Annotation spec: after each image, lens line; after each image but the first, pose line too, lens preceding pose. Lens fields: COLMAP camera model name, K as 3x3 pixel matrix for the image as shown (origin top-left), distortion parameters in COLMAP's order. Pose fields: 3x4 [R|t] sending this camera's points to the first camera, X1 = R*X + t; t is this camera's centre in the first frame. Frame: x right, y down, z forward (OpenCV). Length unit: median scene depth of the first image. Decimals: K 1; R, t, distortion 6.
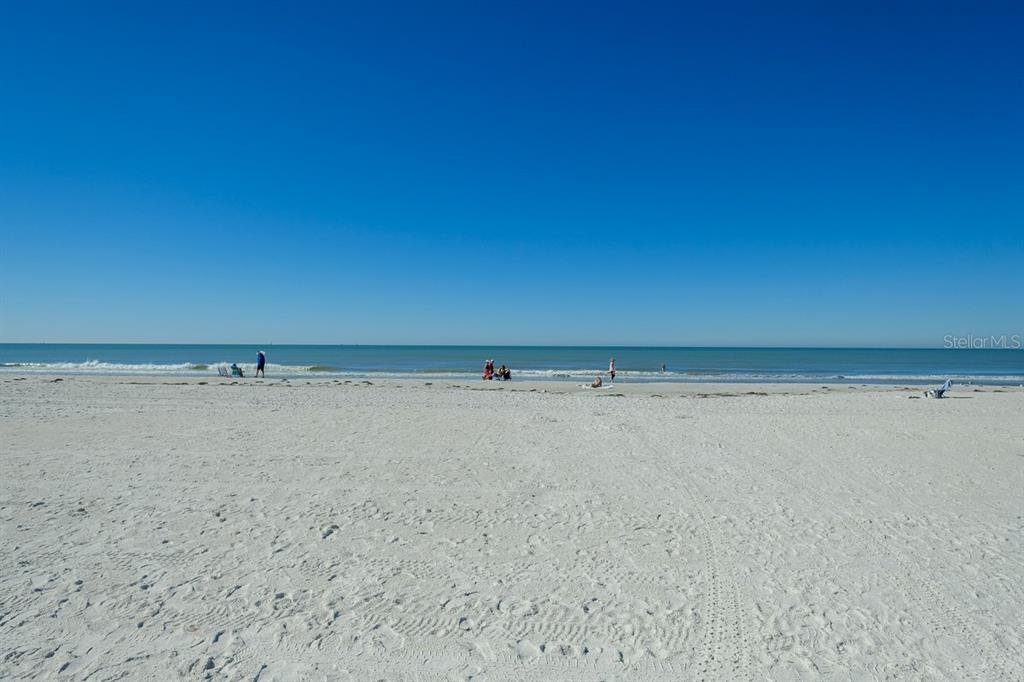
lens RADIAL K [[649.4, 0, 512.0], [0, 649.4, 343.5], [0, 0, 1]] dist [-0.006453, 0.006153]
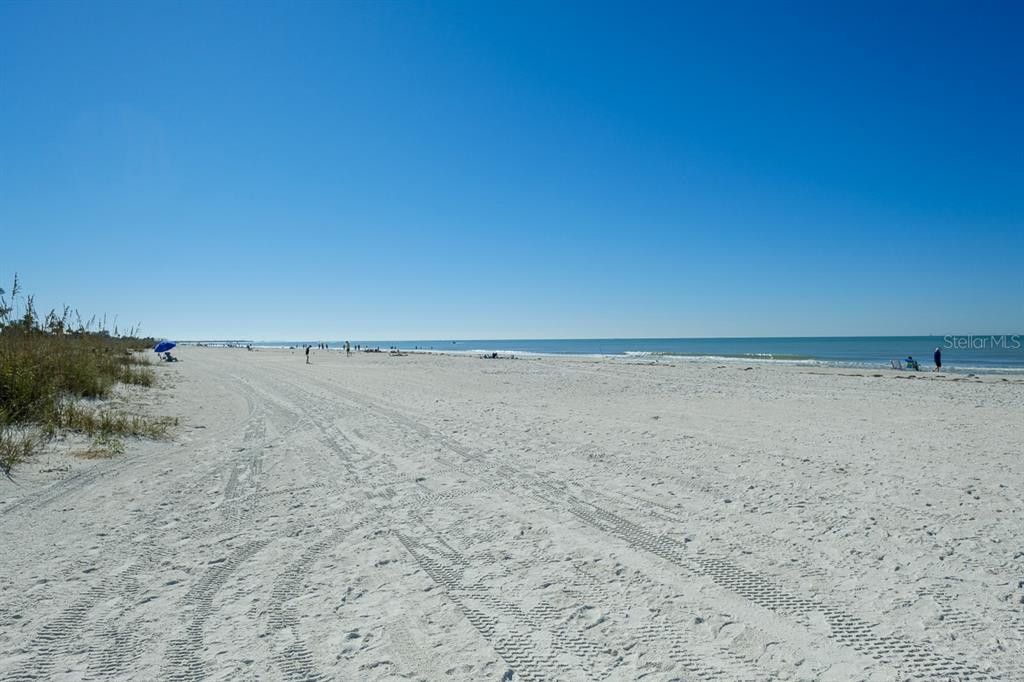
lens RADIAL K [[649.4, 0, 512.2], [0, 649.4, 341.3], [0, 0, 1]] dist [-0.006453, 0.006153]
pose [[0.587116, -0.008123, -0.809462, -0.020120], [0.014807, 0.999890, 0.000706, -0.000218], [0.809368, -0.012400, 0.587171, -0.203486]]
